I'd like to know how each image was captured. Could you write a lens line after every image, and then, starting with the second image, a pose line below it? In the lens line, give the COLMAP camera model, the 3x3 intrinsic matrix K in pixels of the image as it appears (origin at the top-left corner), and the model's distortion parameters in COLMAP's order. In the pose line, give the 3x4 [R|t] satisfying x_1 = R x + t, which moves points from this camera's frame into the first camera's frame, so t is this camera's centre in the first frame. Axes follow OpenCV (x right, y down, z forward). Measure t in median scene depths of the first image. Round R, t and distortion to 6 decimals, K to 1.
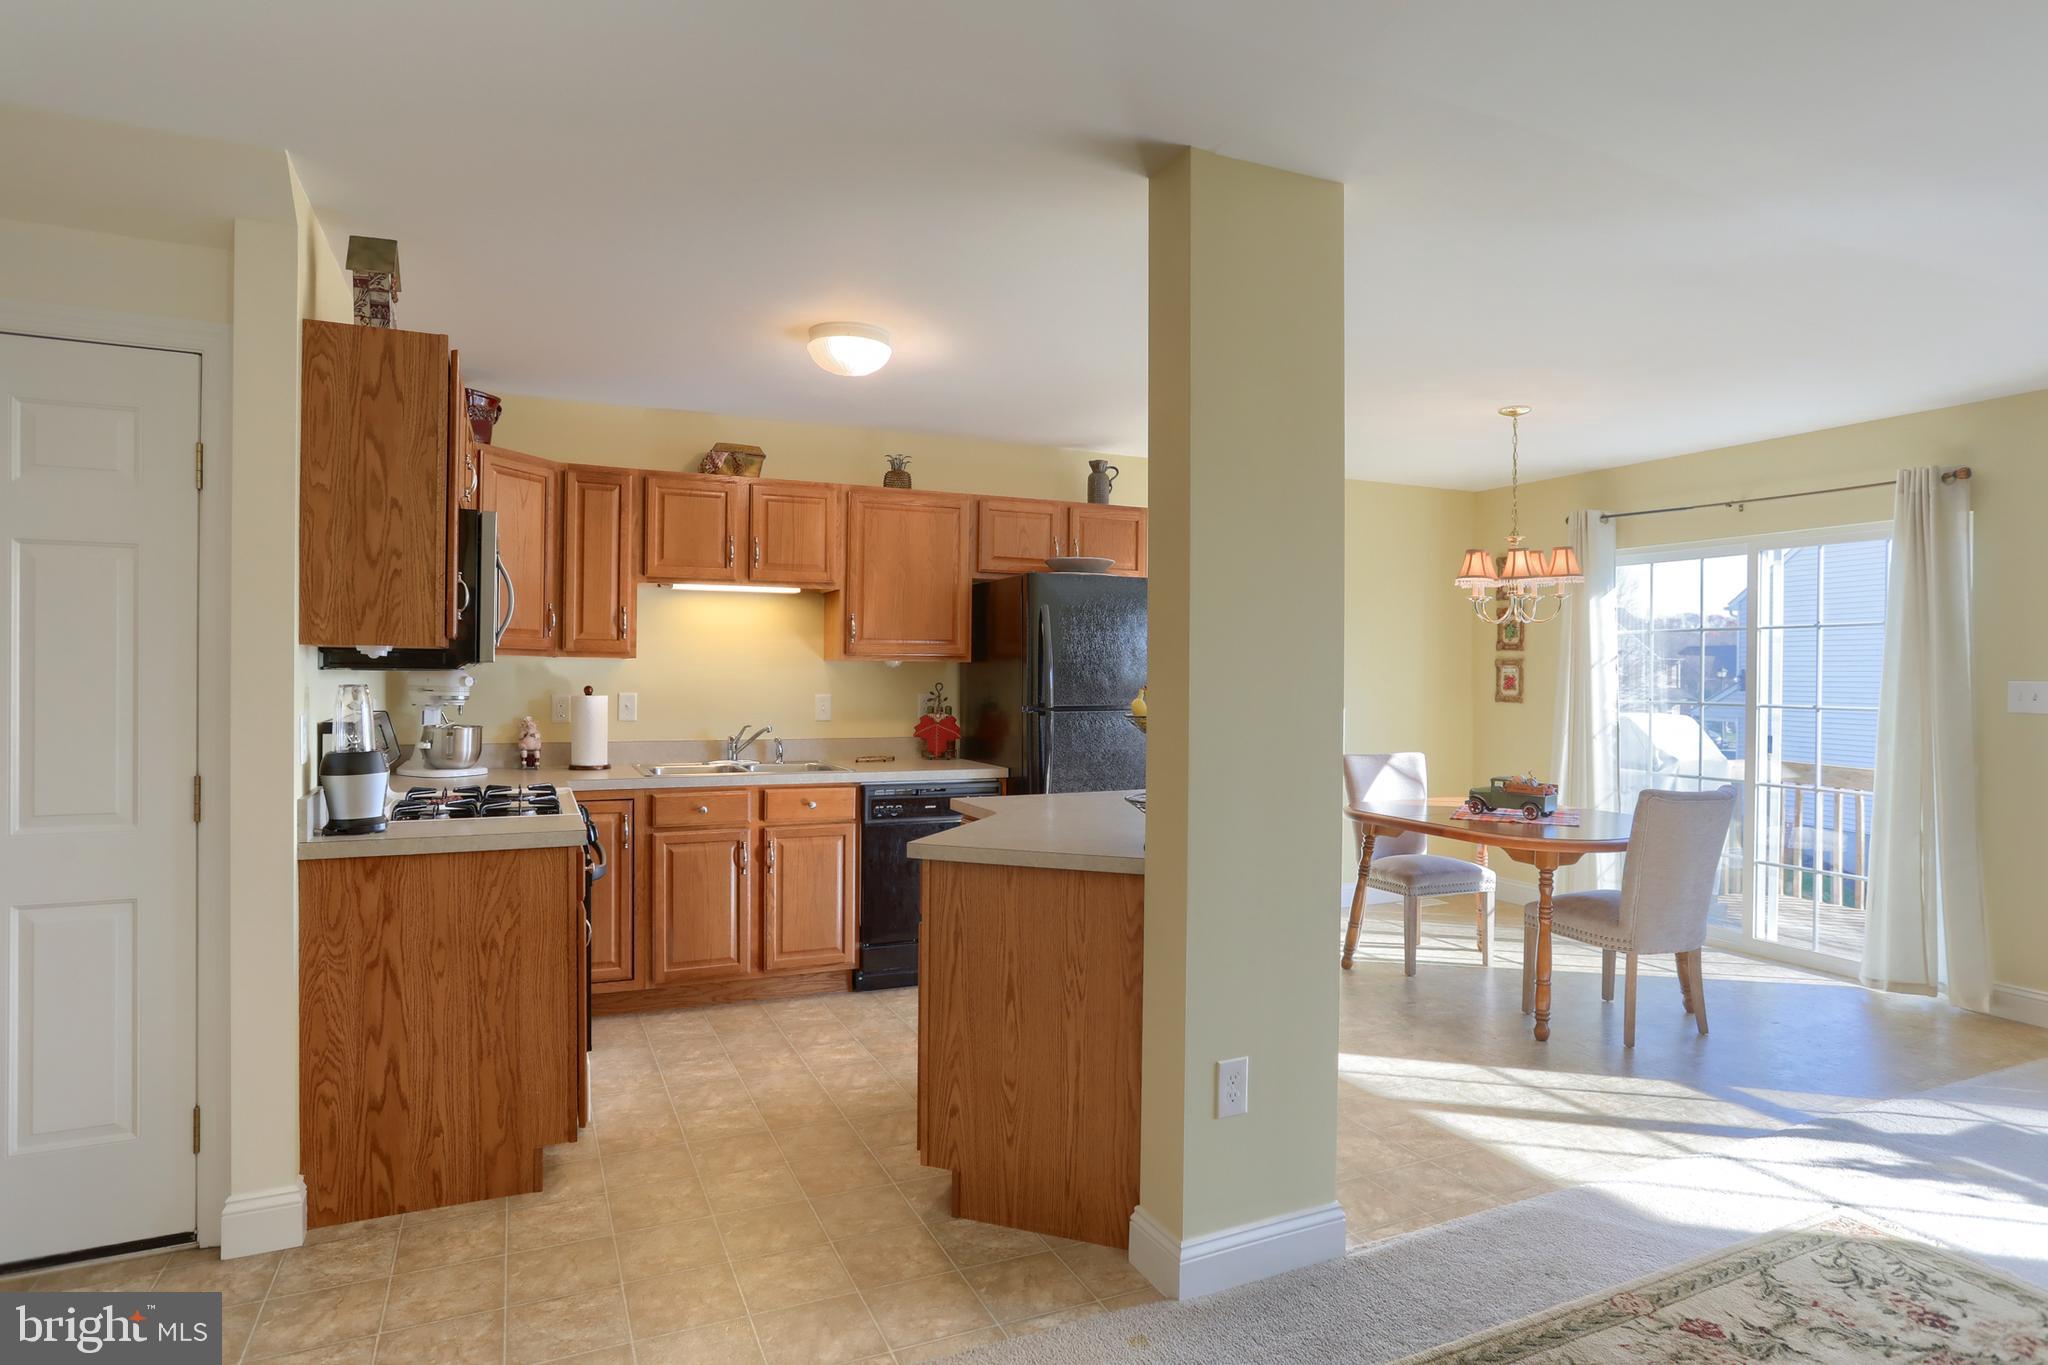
lens RADIAL K [[1128.0, 0, 1025.8], [0, 1128.0, 675.1], [0, 0, 1]] dist [-0.047867, 0.030939]
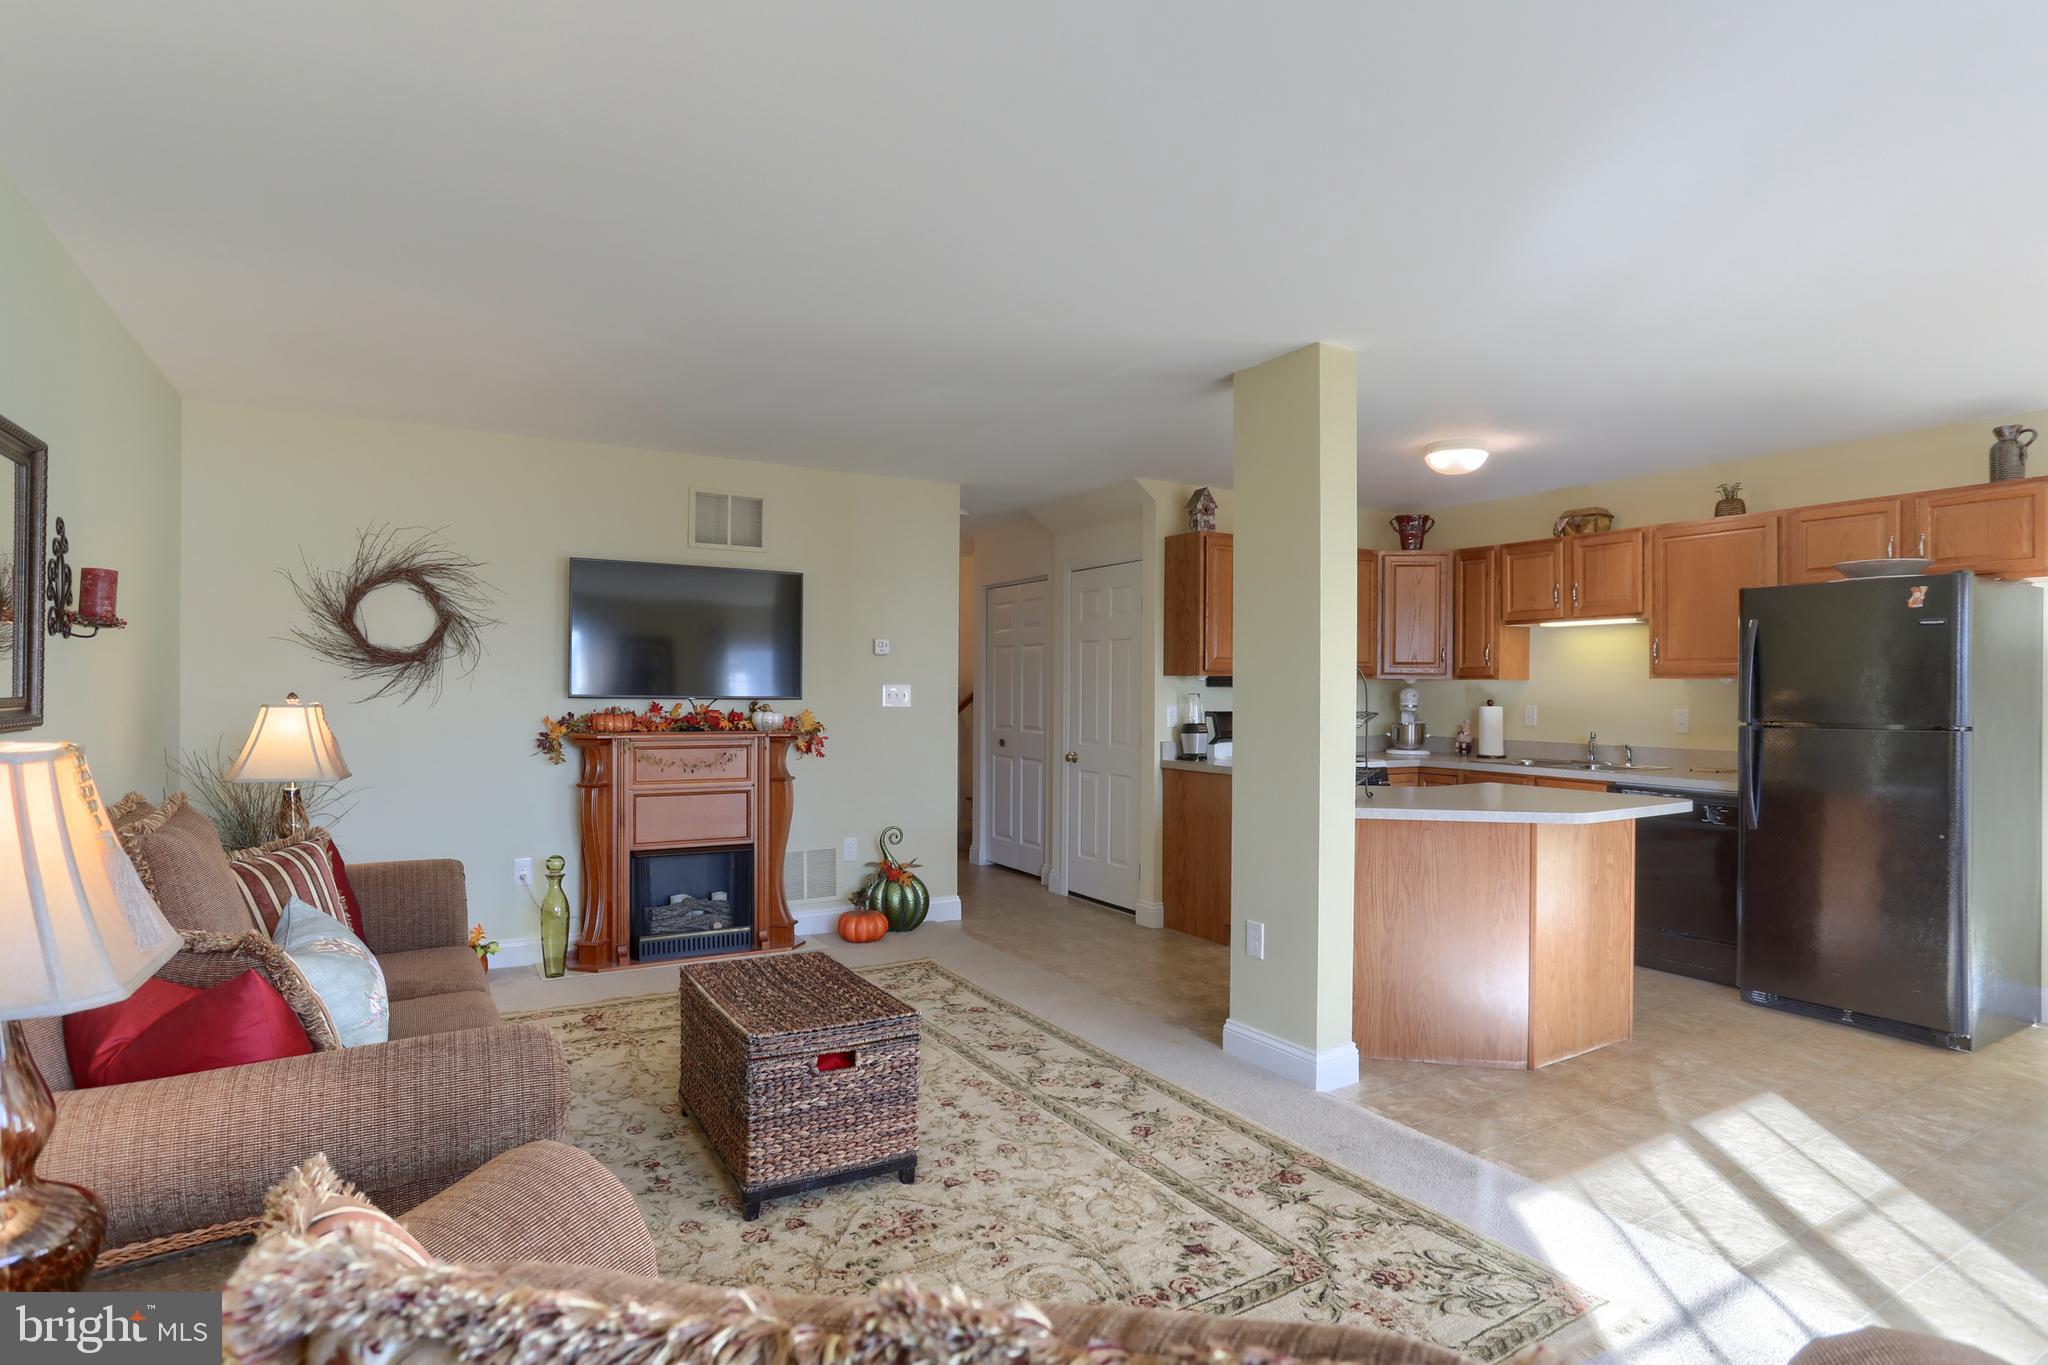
lens RADIAL K [[1065.5, 0, 1018.6], [0, 1065.5, 685.1], [0, 0, 1]] dist [-0.048040, 0.026303]
pose [[0.101022, -0.010277, -0.994831, 0.894798], [-0.007980, 0.999906, -0.011139, 0.011501], [0.994852, 0.009064, 0.100930, 0.269682]]
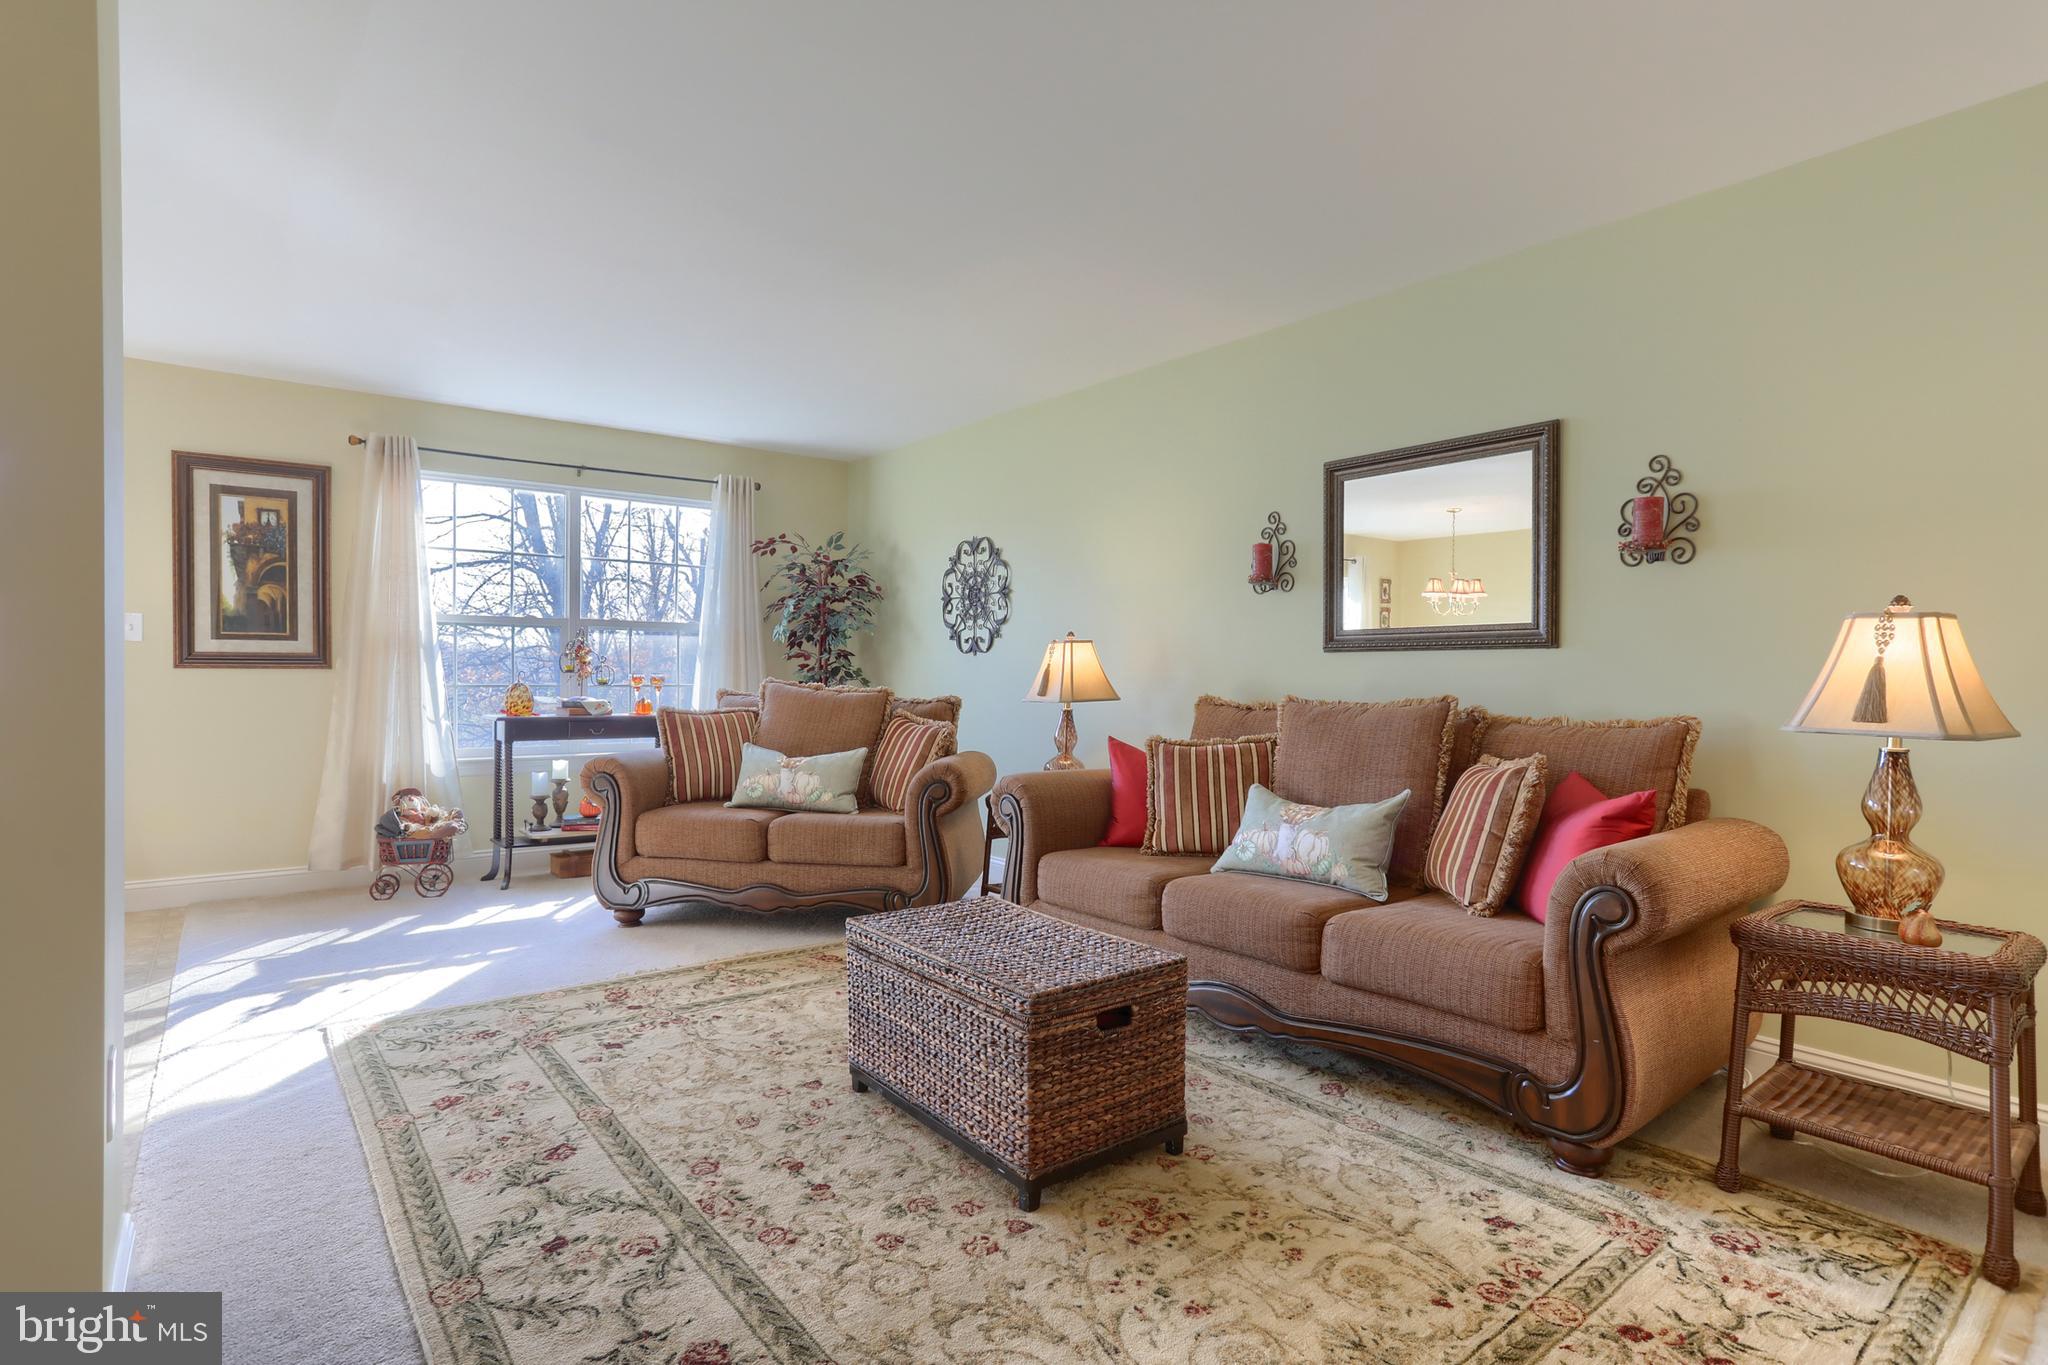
lens RADIAL K [[1030.6, 0, 1024.0], [0, 1030.6, 682.5], [0, 0, 1]] dist [-0.065099, 0.049032]
pose [[-0.235742, -0.017353, 0.971661, -0.302207], [-0.008919, 0.999837, 0.015692, 0.050415], [-0.971775, -0.004967, -0.235858, 0.317020]]
